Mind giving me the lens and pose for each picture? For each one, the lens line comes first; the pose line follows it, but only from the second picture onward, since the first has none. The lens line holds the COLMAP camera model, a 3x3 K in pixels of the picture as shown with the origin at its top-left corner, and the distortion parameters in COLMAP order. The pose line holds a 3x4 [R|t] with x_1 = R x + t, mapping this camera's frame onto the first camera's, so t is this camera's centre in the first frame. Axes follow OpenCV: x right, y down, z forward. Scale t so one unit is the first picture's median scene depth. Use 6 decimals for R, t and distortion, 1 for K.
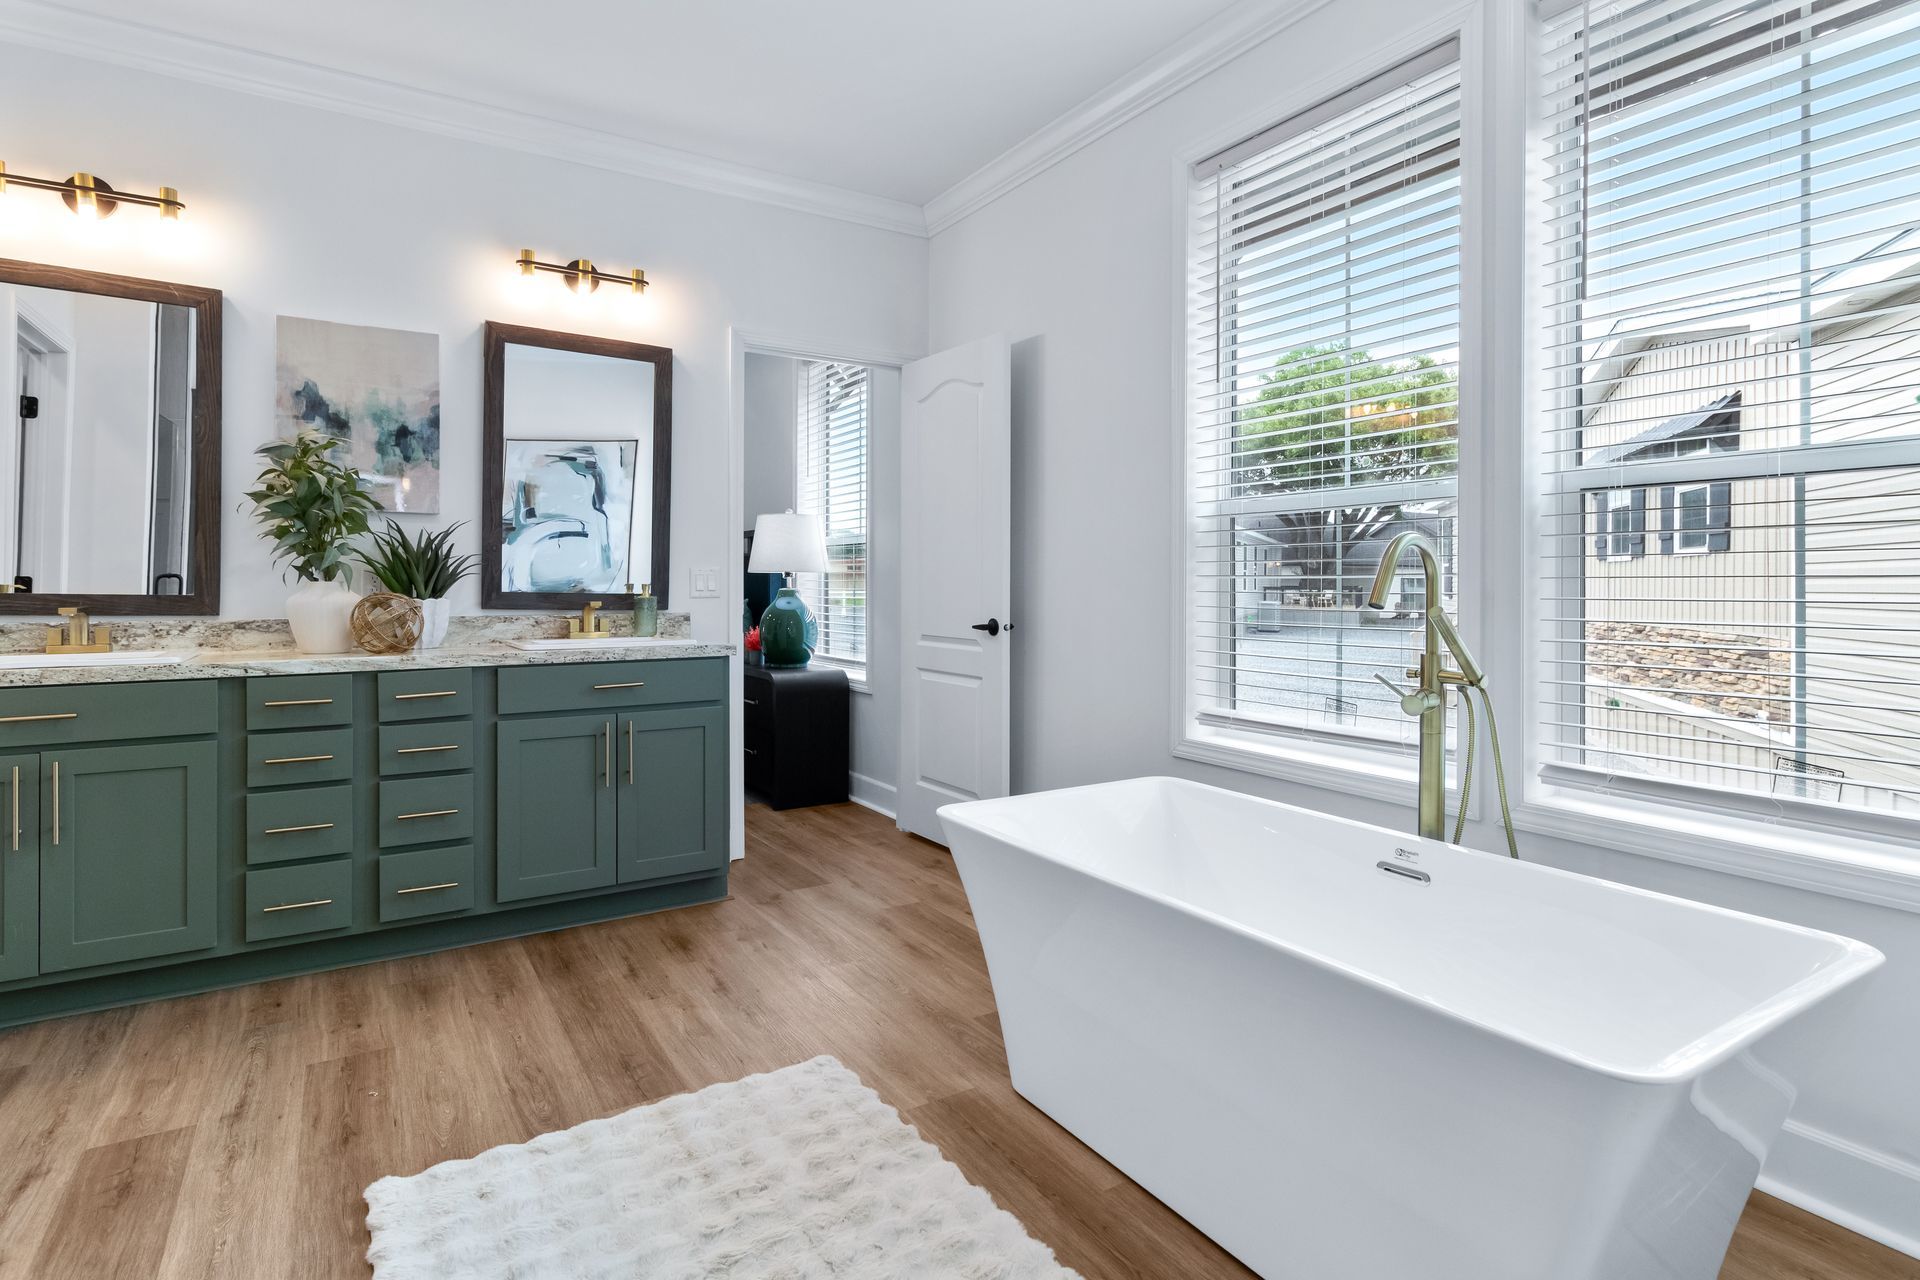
lens RADIAL K [[984.1, 0, 961.6], [0, 984.1, 591.6], [0, 0, 1]] dist [0.000526, 0.000907]
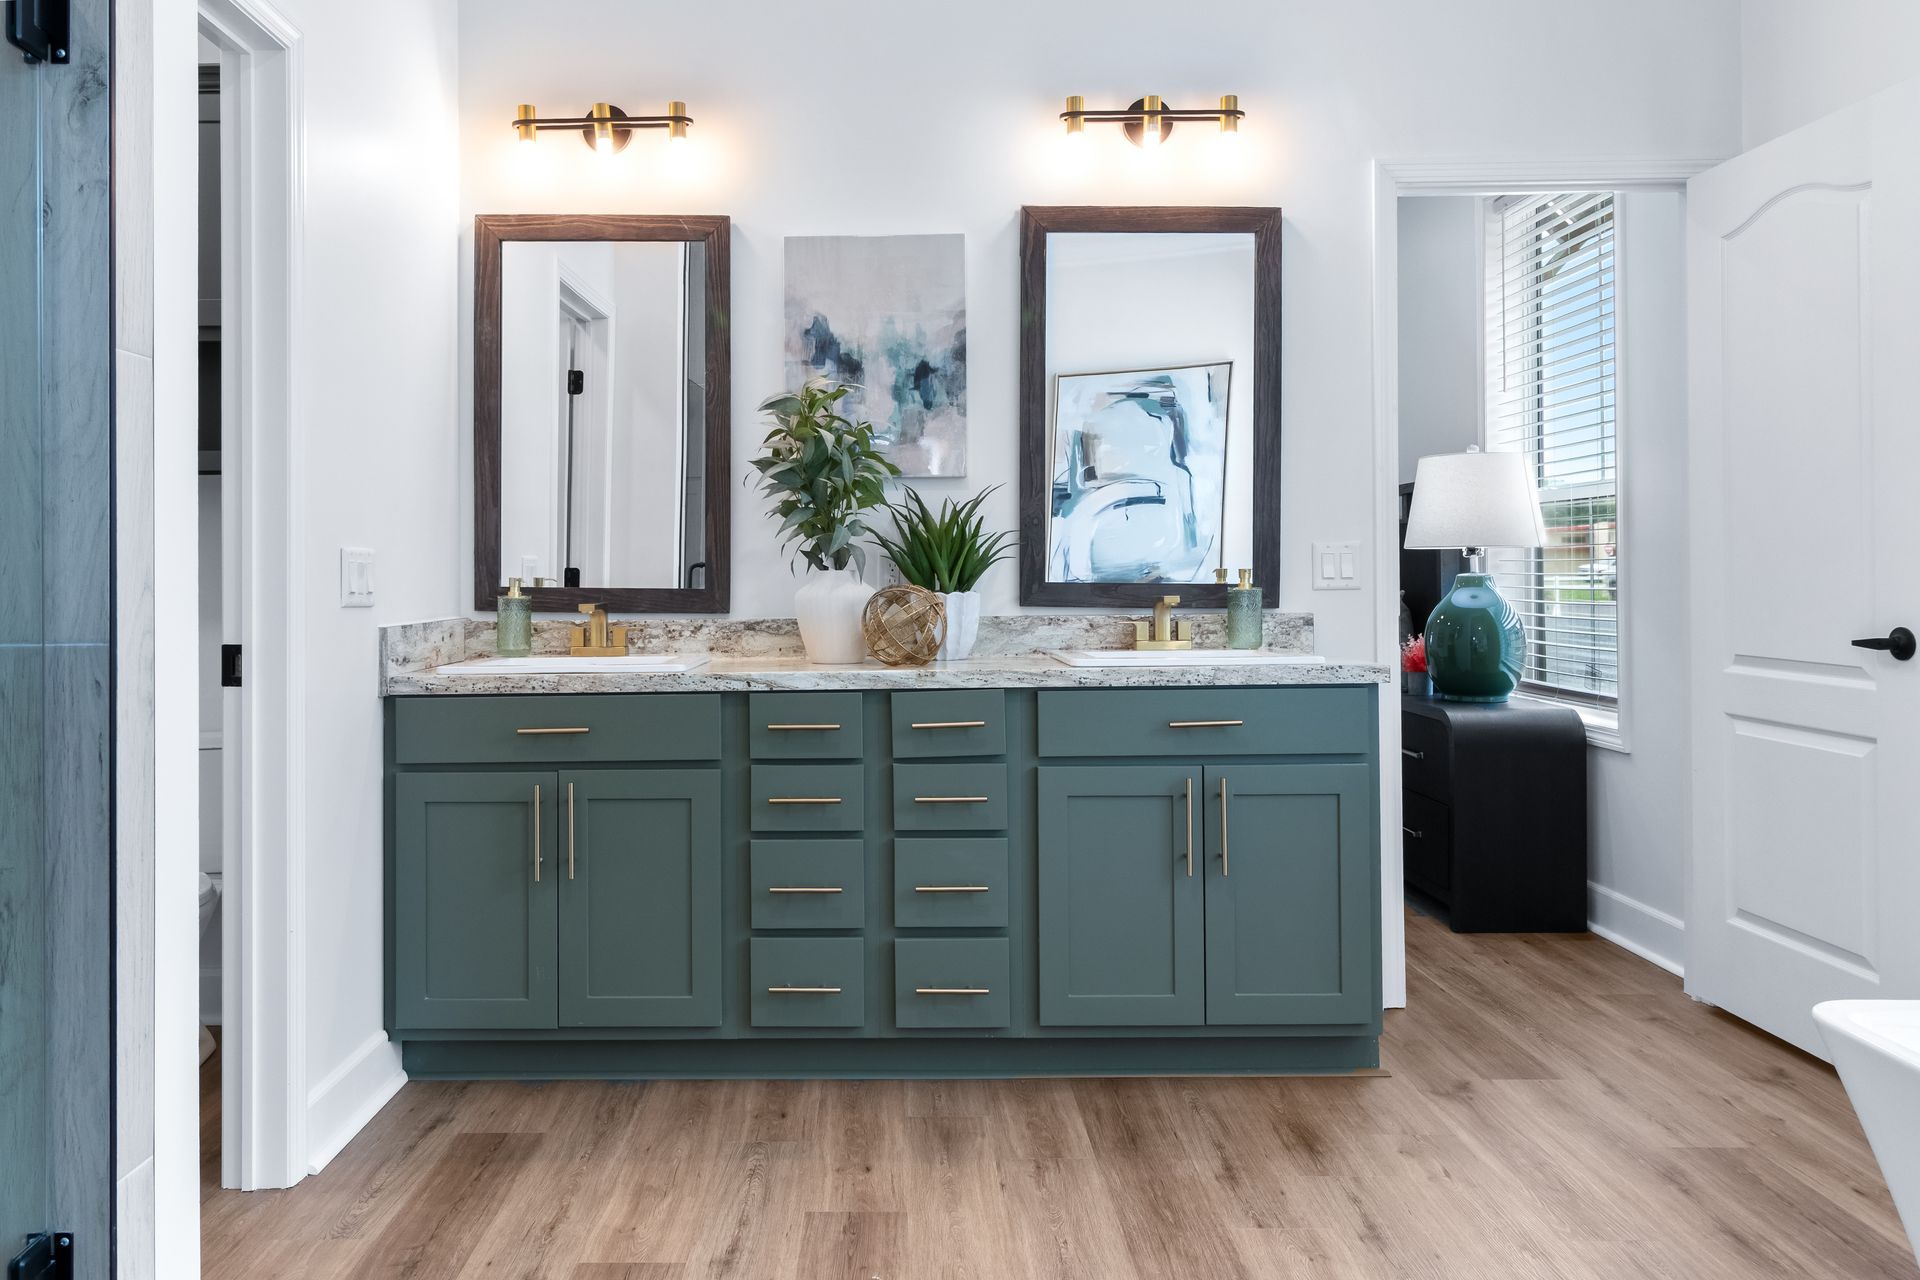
lens RADIAL K [[1385.5, 0, 865.1], [0, 1385.5, 568.7], [0, 0, 1]] dist [-0.001862, 0.000781]
pose [[0.836278, -0.011498, -0.548185, -0.030507], [0.007226, 0.999924, -0.009949, -0.000533], [0.548258, 0.004359, 0.836298, 0.103214]]
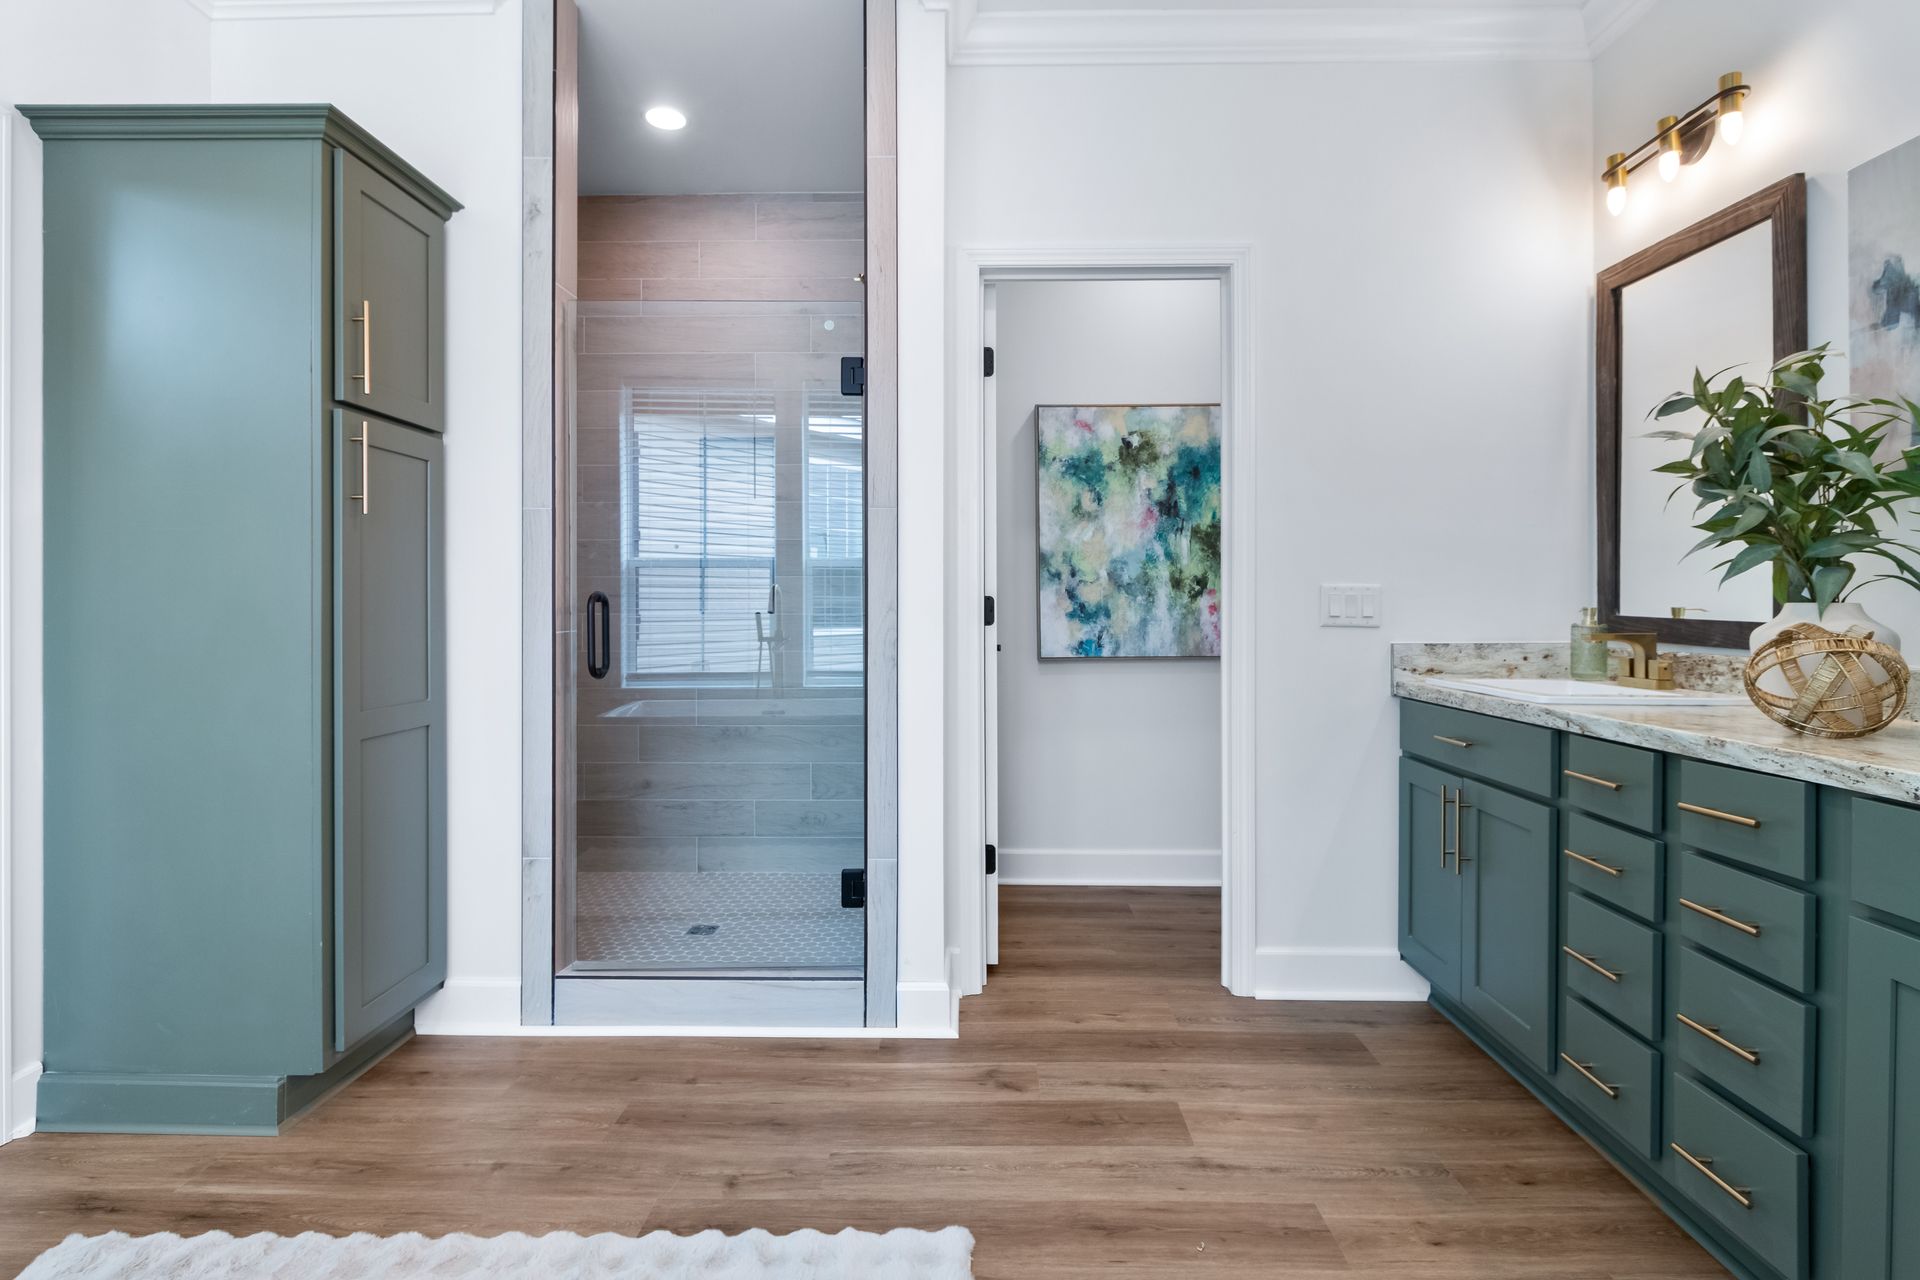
lens RADIAL K [[939.0, 0, 954.2], [0, 939.0, 604.3], [0, 0, 1]] dist [-0.001405, -0.001794]
pose [[-0.549833, -0.001329, -0.835274, 0.105686], [-0.005981, 0.999979, 0.002346, -0.007713], [0.835253, 0.006286, -0.549830, 0.891213]]
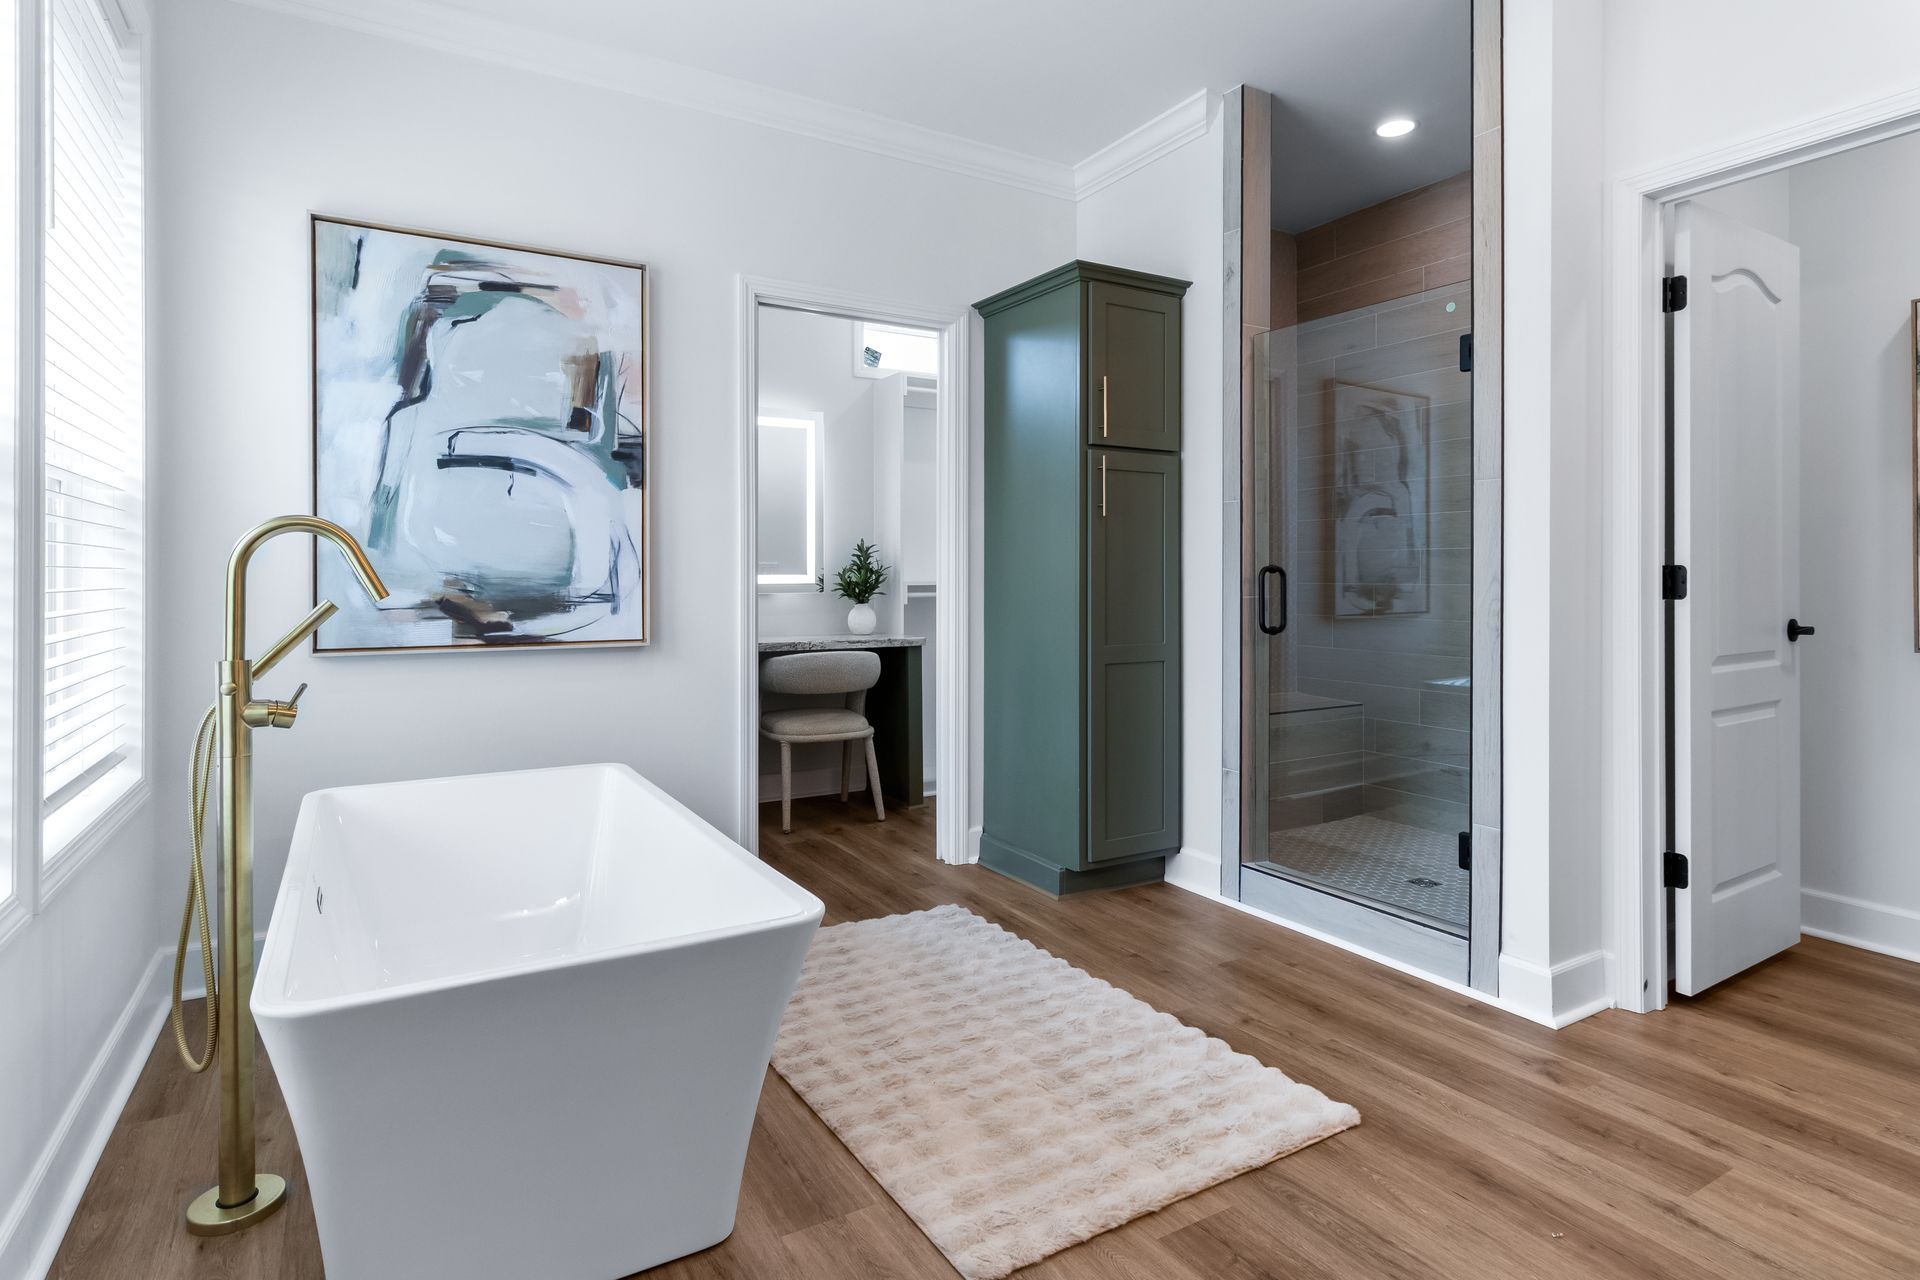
lens RADIAL K [[993.4, 0, 966.2], [0, 993.4, 573.8], [0, 0, 1]] dist [-0.002194, -0.000122]
pose [[-0.999768, -0.001606, 0.021492, -0.105918], [-0.001521, 0.999991, 0.003996, -0.008705], [-0.021498, 0.003963, -0.999761, 1.277153]]
